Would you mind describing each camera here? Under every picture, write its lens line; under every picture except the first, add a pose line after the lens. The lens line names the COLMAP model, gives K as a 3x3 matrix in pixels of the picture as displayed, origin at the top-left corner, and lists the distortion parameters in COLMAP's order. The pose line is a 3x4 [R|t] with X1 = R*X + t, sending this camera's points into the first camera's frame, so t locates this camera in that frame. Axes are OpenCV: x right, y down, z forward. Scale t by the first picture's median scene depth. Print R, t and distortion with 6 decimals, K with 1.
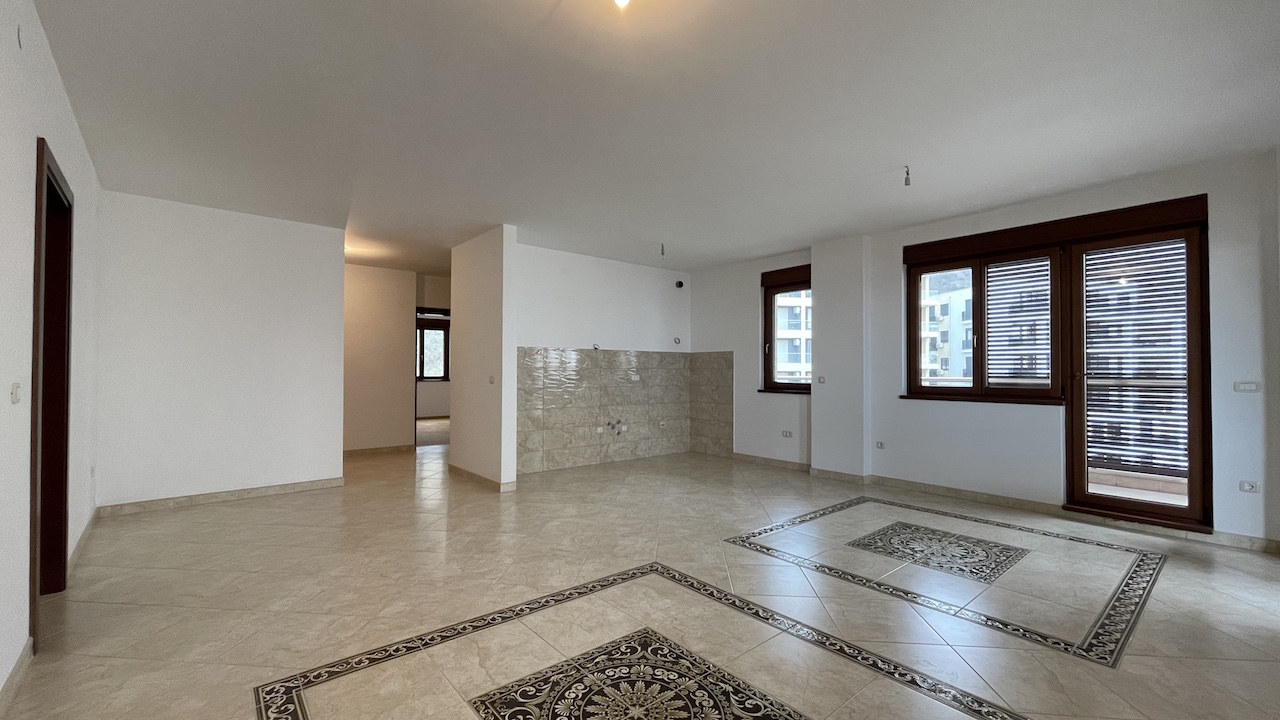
lens RADIAL K [[516.3, 0, 630.6], [0, 516.3, 364.0], [0, 0, 1]] dist [-0.004695, 0.000055]
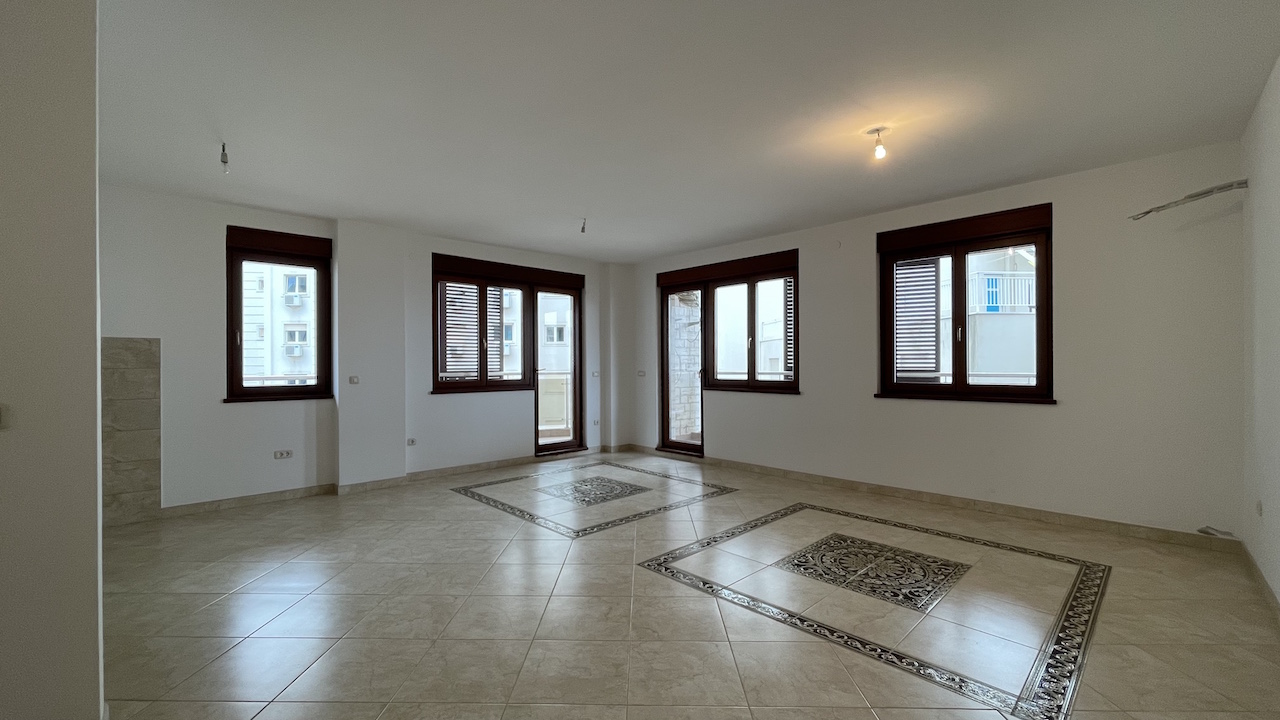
lens RADIAL K [[516.3, 0, 630.6], [0, 516.3, 364.0], [0, 0, 1]] dist [-0.004695, 0.000055]
pose [[-0.062089, -0.000558, 0.998070, -0.625308], [-0.005240, 0.999986, 0.000233, 0.002266], [-0.998057, -0.005216, -0.062091, 0.722587]]
